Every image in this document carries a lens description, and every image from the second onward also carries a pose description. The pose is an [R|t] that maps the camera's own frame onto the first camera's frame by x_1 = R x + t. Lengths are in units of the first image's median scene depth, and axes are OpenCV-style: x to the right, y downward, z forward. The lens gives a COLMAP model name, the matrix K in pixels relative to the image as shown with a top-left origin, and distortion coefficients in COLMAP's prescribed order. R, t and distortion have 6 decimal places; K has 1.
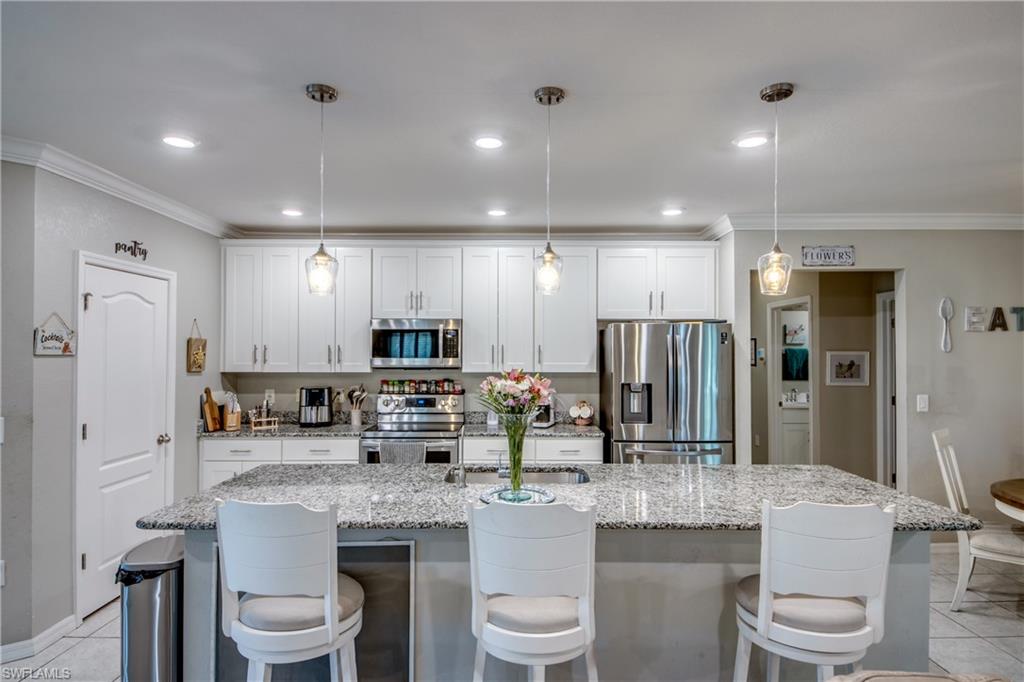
lens RADIAL K [[563.5, 0, 511.7], [0, 563.5, 344.3], [0, 0, 1]] dist [0.004744, -0.003686]
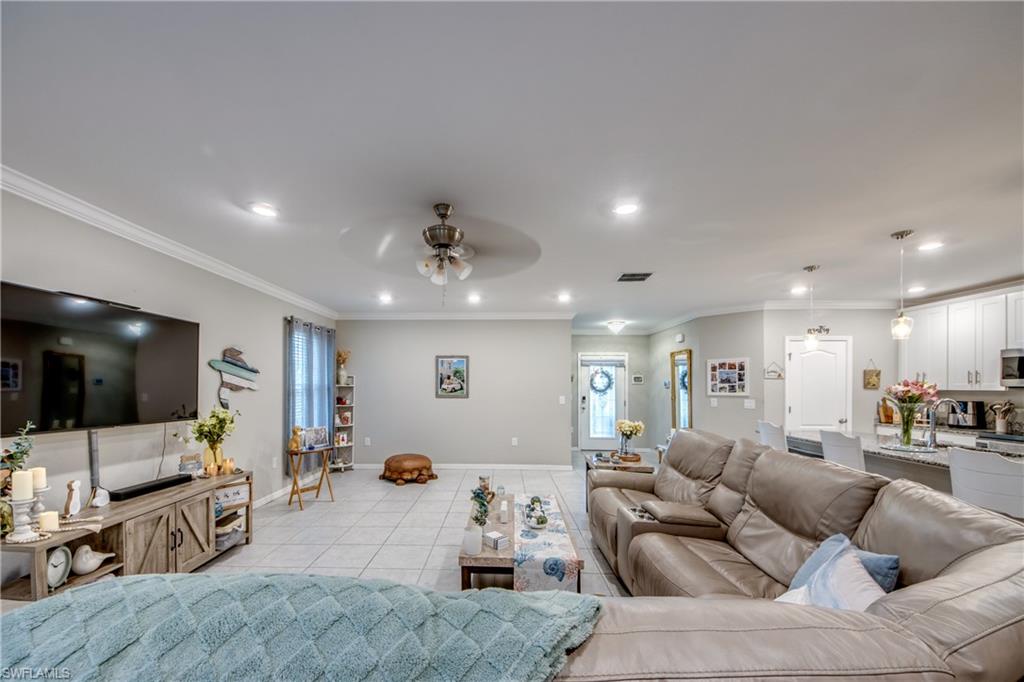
lens RADIAL K [[392.8, 0, 487.1], [0, 392.8, 383.3], [0, 0, 1]] dist [0.006950, -0.009254]
pose [[-0.044125, -0.005749, -0.999009, 0.707427], [0.007621, 0.999952, -0.006091, 0.028887], [0.998997, -0.007882, -0.044080, -0.166597]]
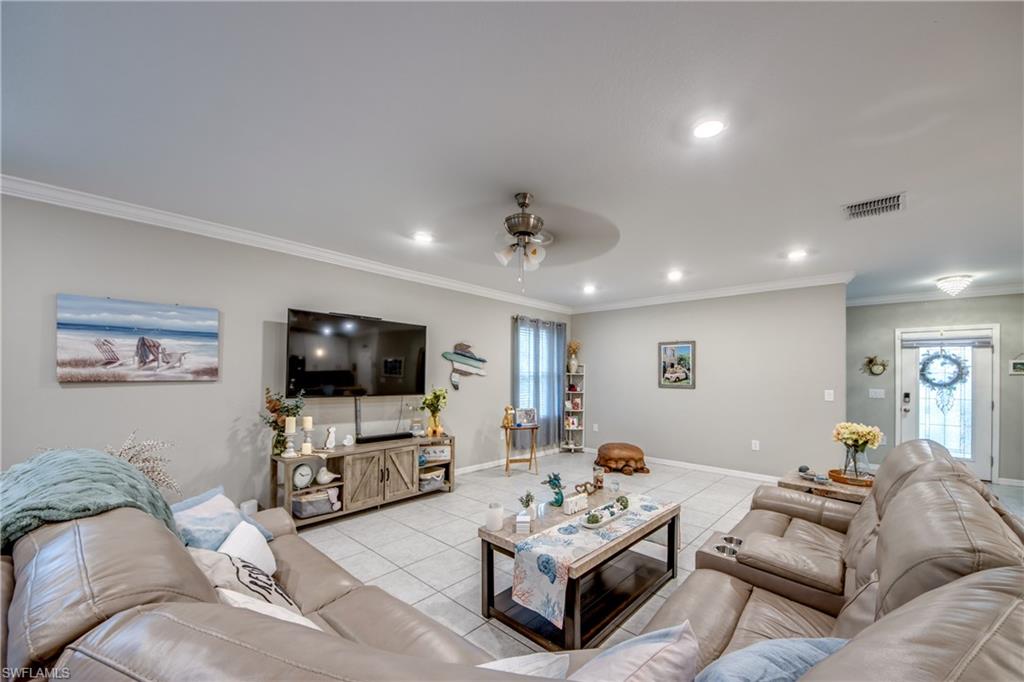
lens RADIAL K [[392.8, 0, 531.2], [0, 392.8, 371.1], [0, 0, 1]] dist [0.006950, -0.009254]
pose [[-0.665966, -0.017506, -0.745777, 0.573731], [-0.004673, 0.999803, -0.019295, 0.043680], [0.745968, -0.009365, -0.665916, 0.143456]]
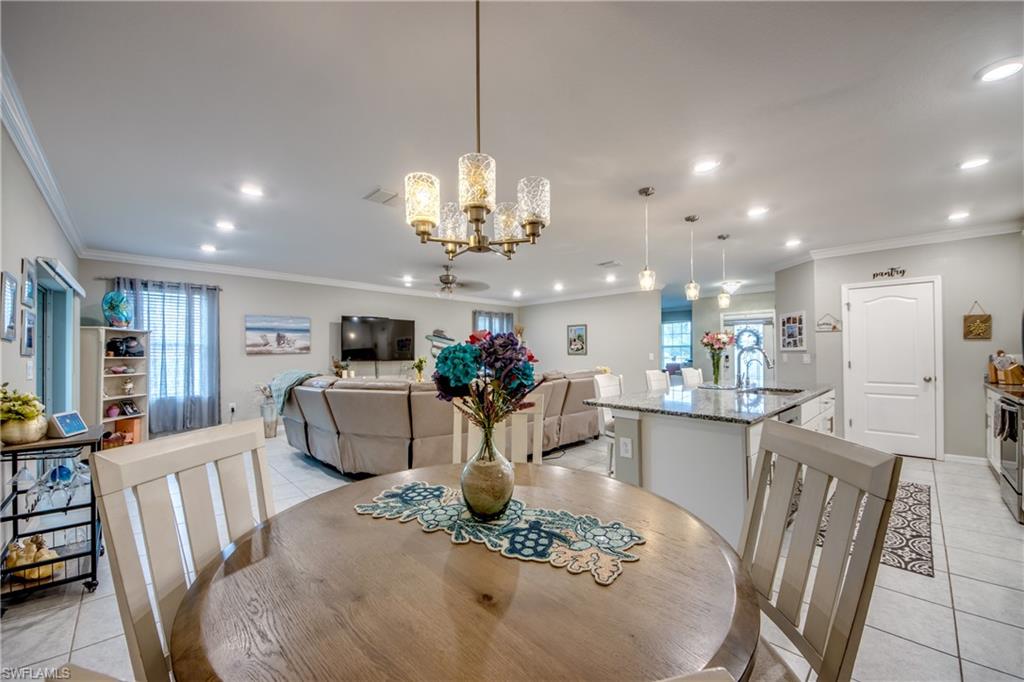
lens RADIAL K [[392.8, 0, 519.9], [0, 392.8, 348.0], [0, 0, 1]] dist [0.006950, -0.009254]
pose [[-0.710476, -0.004404, -0.703708, 0.894859], [0.013702, 0.999704, -0.020090, 0.072198], [0.703588, -0.023916, -0.710205, 0.836151]]
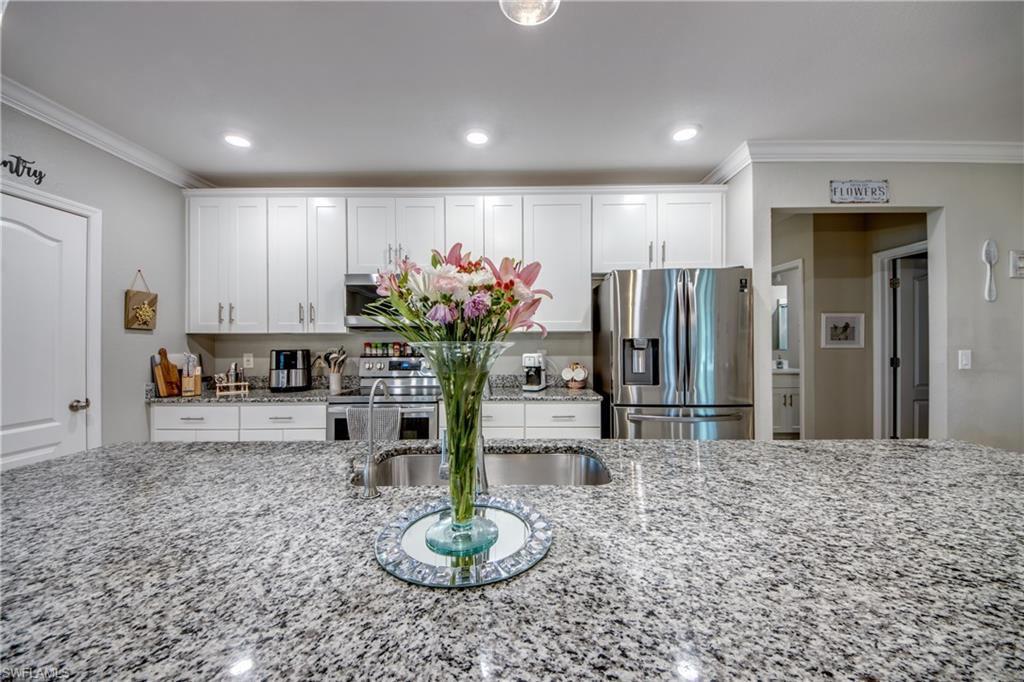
lens RADIAL K [[392.8, 0, 513.5], [0, 392.8, 344.5], [0, 0, 1]] dist [0.006950, -0.009254]
pose [[0.999962, -0.006612, -0.005758, 0.026908], [0.006688, 0.999889, 0.013332, 0.063878], [0.005670, -0.013370, 0.999895, 0.364357]]
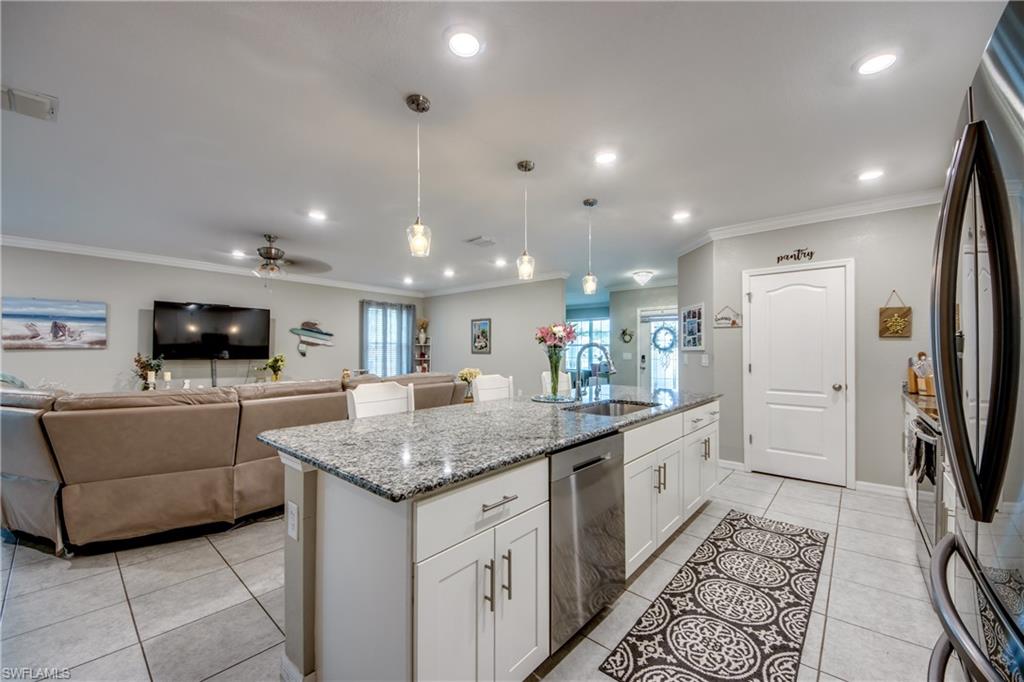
lens RADIAL K [[392.8, 0, 516.2], [0, 392.8, 348.9], [0, 0, 1]] dist [0.006950, -0.009254]
pose [[-0.656265, -0.005927, -0.754507, 0.494428], [0.005389, 0.999907, -0.012541, 0.073461], [0.754511, -0.012296, -0.656172, 0.890557]]
